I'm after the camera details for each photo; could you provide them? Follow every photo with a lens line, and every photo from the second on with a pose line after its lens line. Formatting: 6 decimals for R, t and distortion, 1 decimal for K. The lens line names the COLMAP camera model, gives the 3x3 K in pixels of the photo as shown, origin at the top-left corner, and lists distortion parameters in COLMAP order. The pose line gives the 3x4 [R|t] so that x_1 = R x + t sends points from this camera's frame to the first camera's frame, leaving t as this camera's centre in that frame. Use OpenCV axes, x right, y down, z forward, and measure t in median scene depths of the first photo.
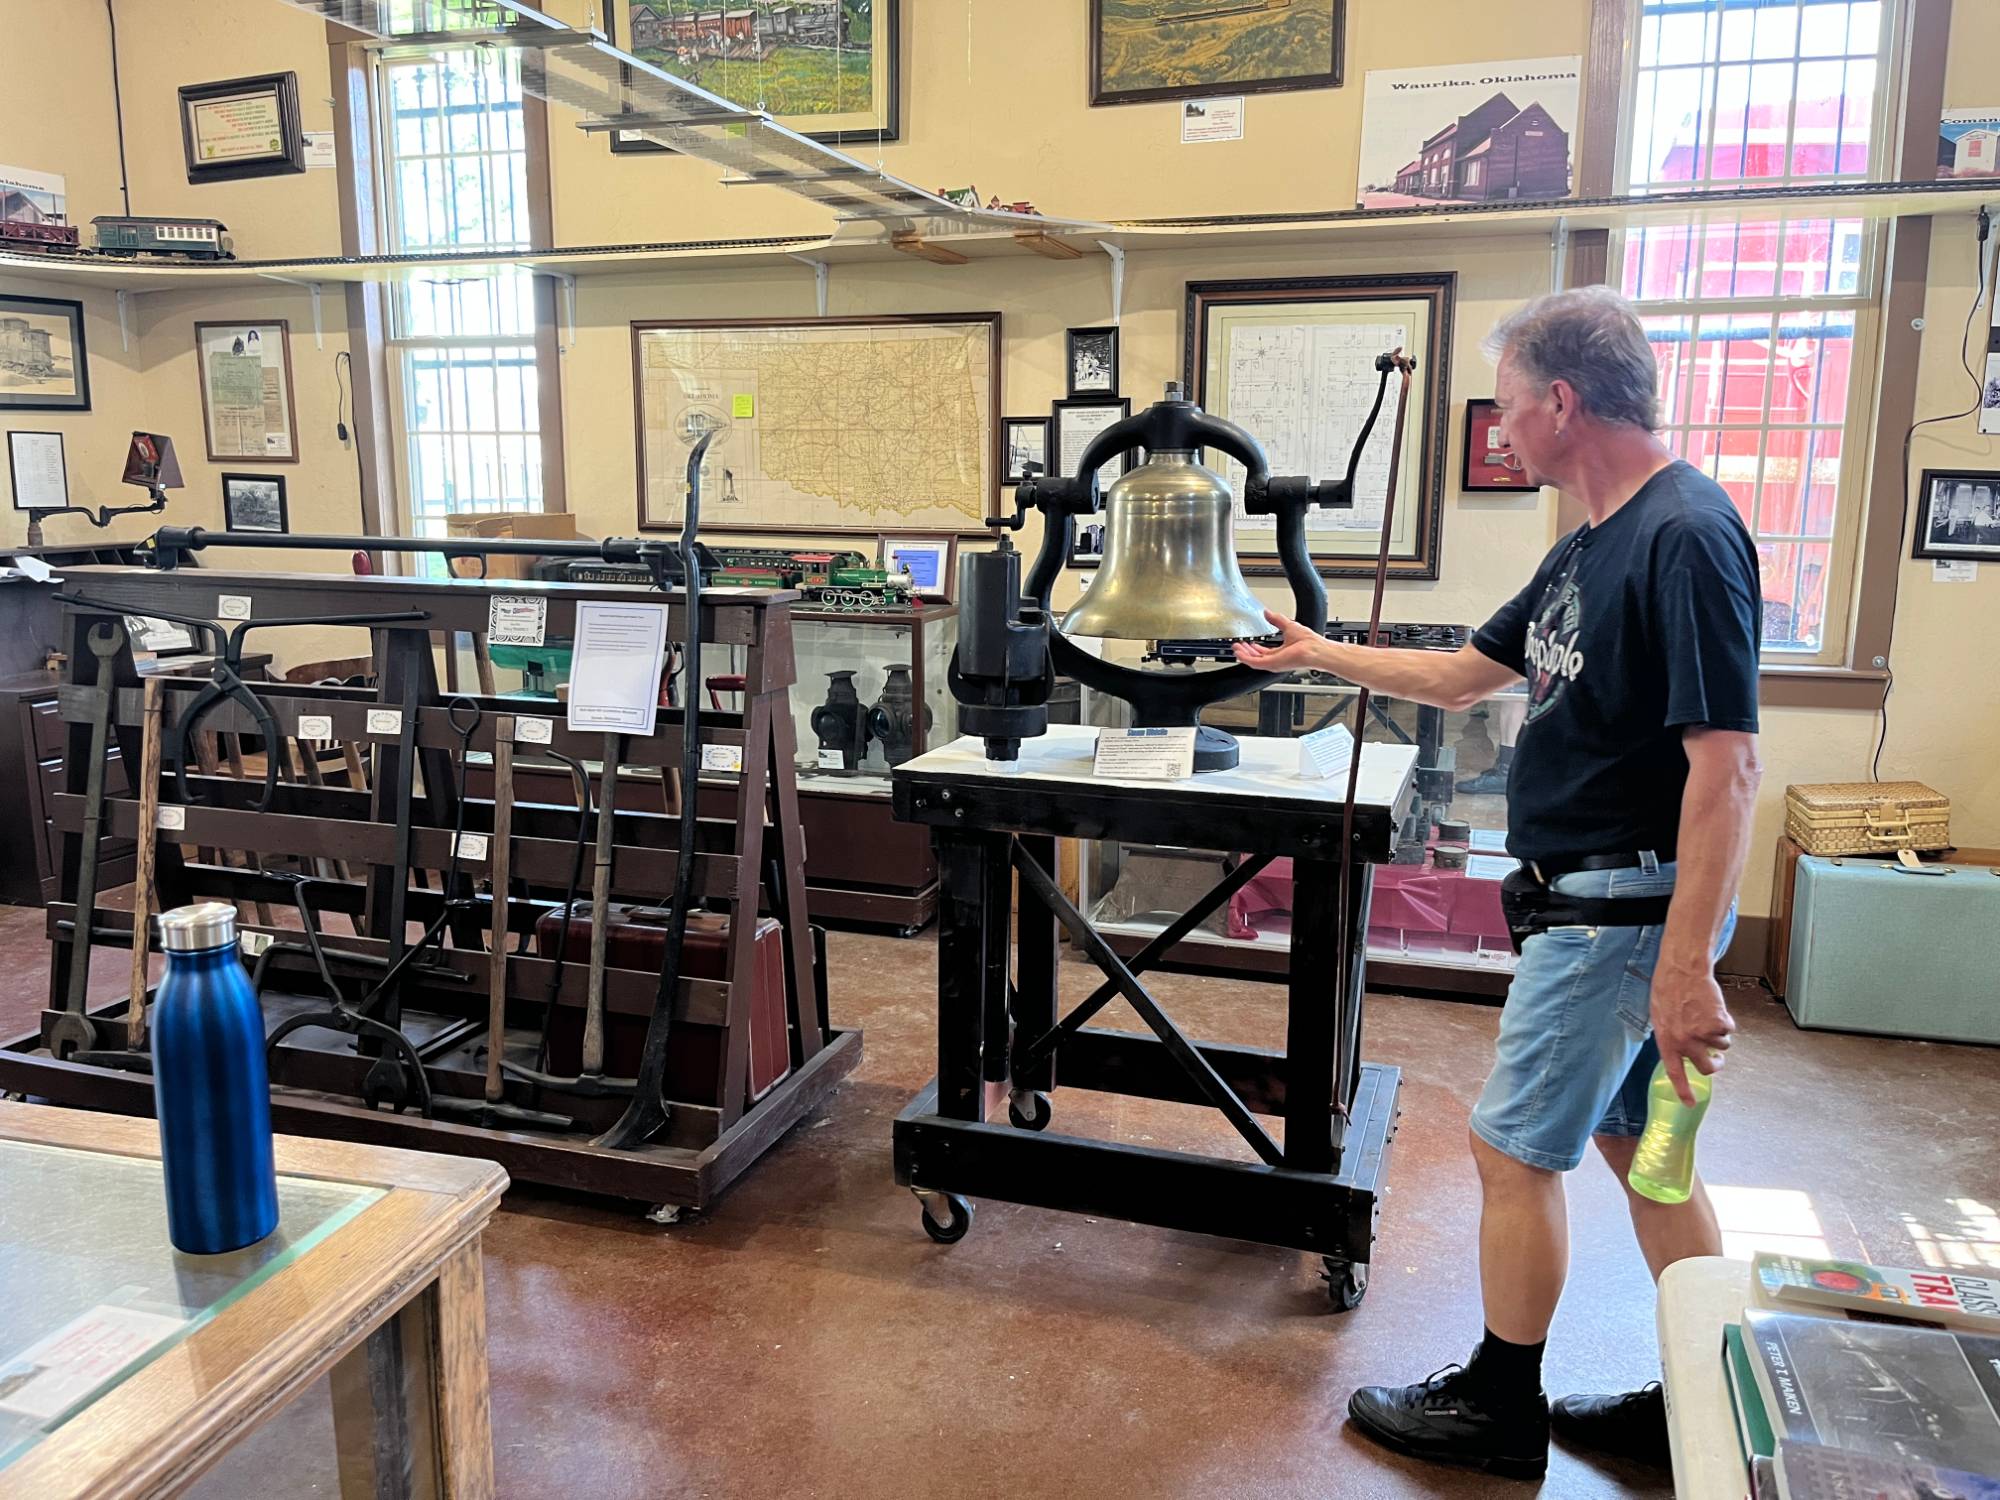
lens RADIAL K [[1523.5, 0, 999.8], [0, 1523.5, 744.8], [0, 0, 1]] dist [-0.009209, -0.004524]
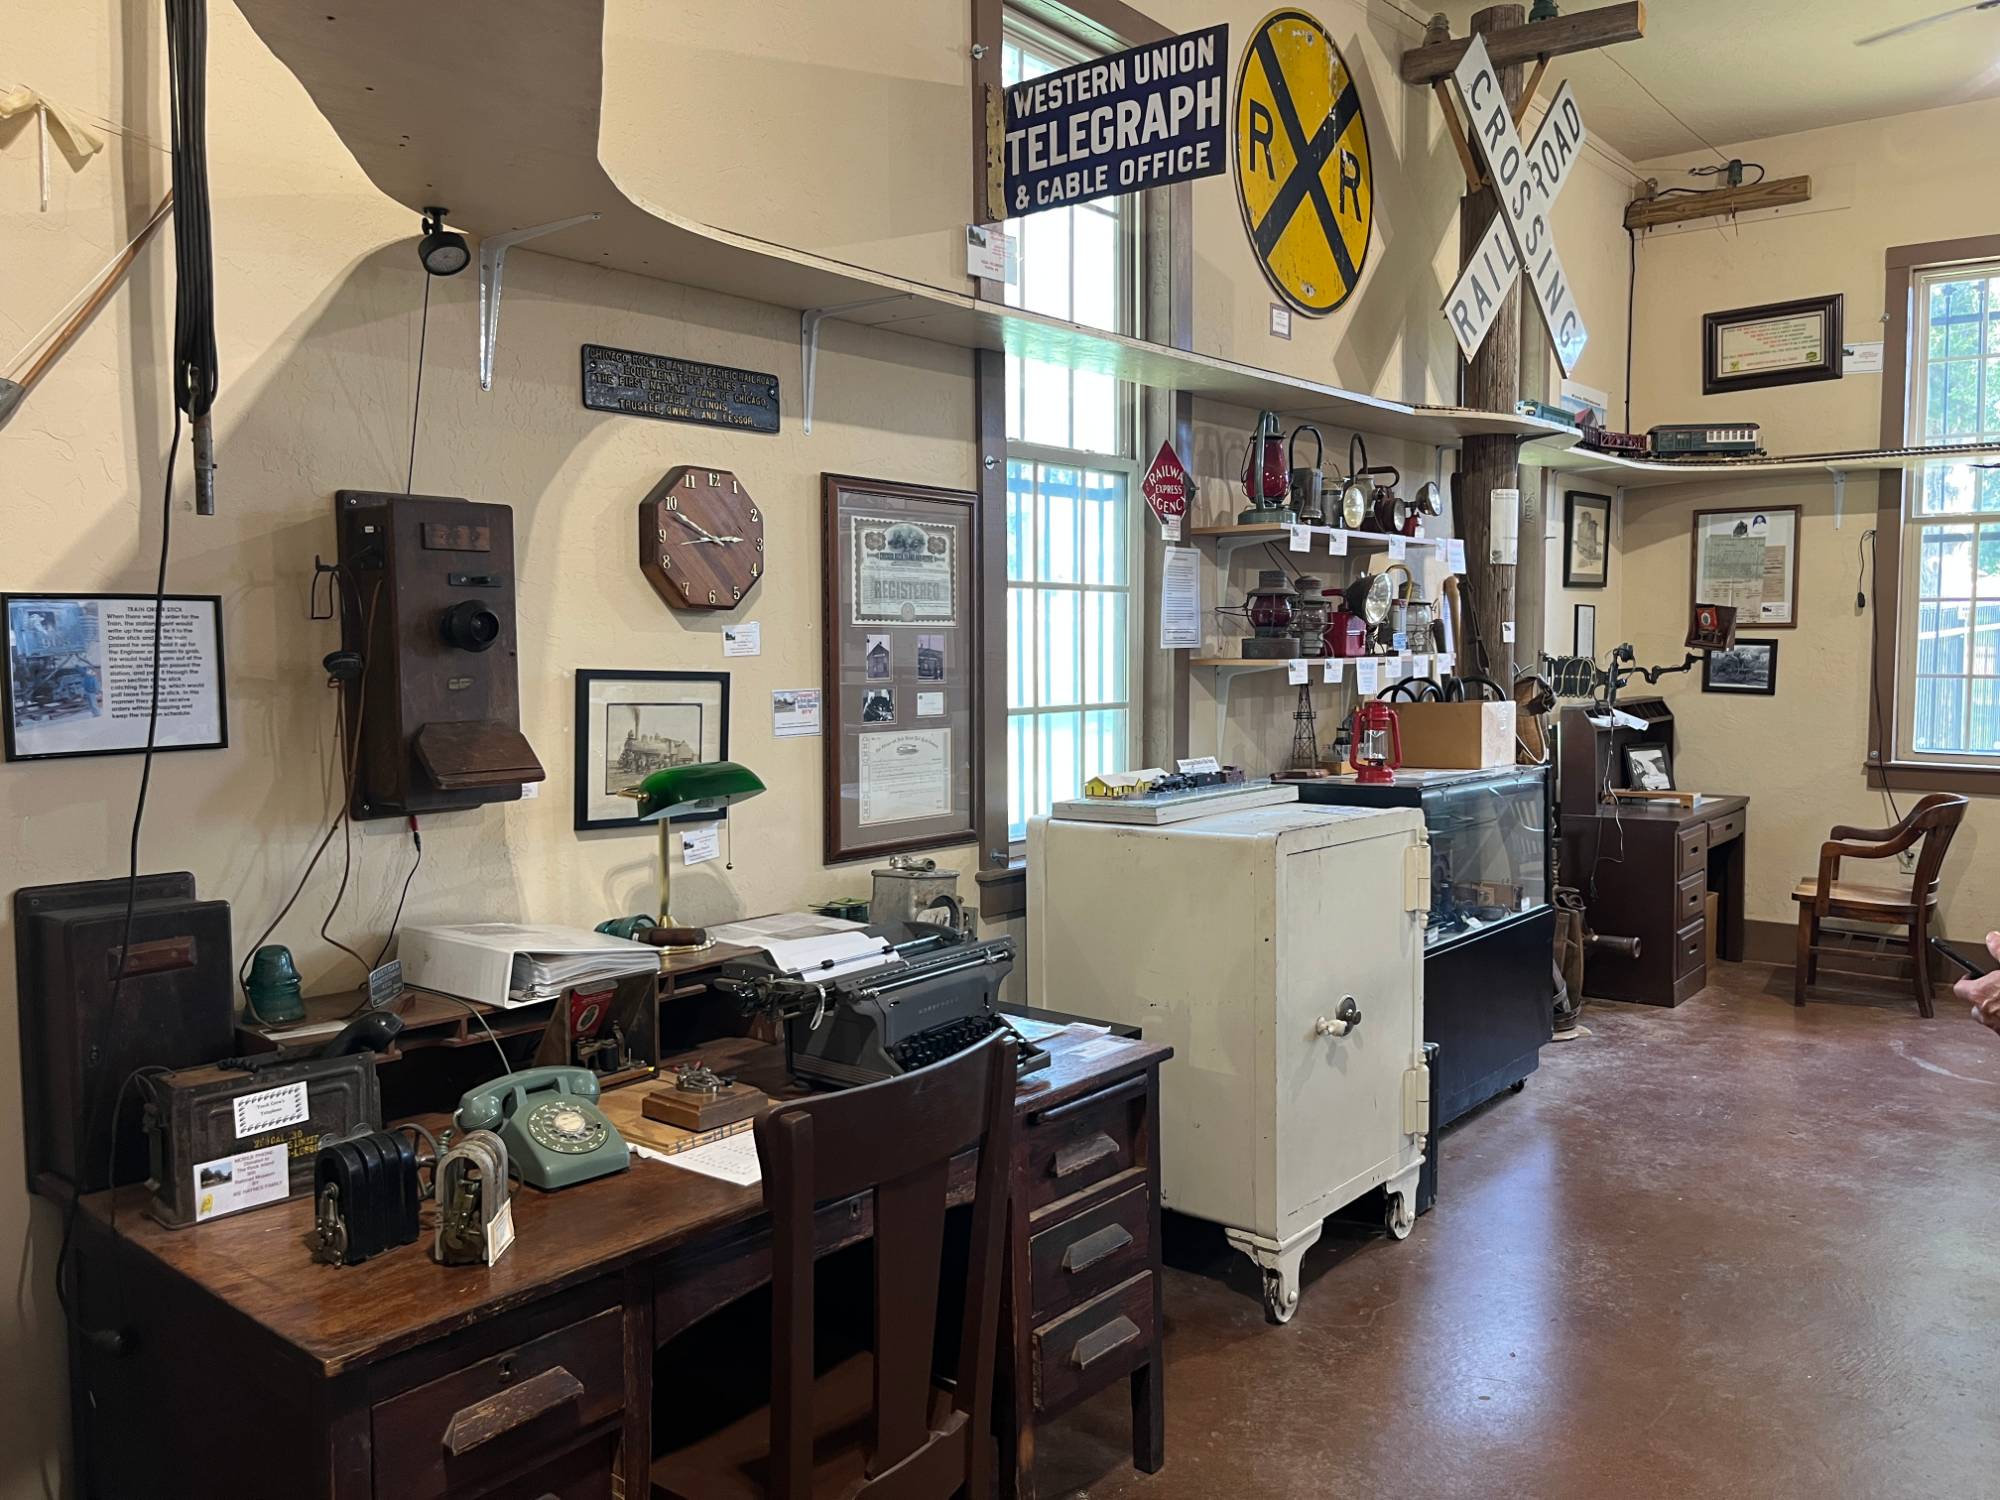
lens RADIAL K [[1523.5, 0, 999.6], [0, 1523.5, 752.4], [0, 0, 1]] dist [-0.009209, -0.004524]
pose [[0.926092, 0.014787, -0.377009, -0.597854], [-0.055221, 0.993784, -0.096667, 0.049088], [0.373236, 0.110341, 0.921151, -0.257074]]
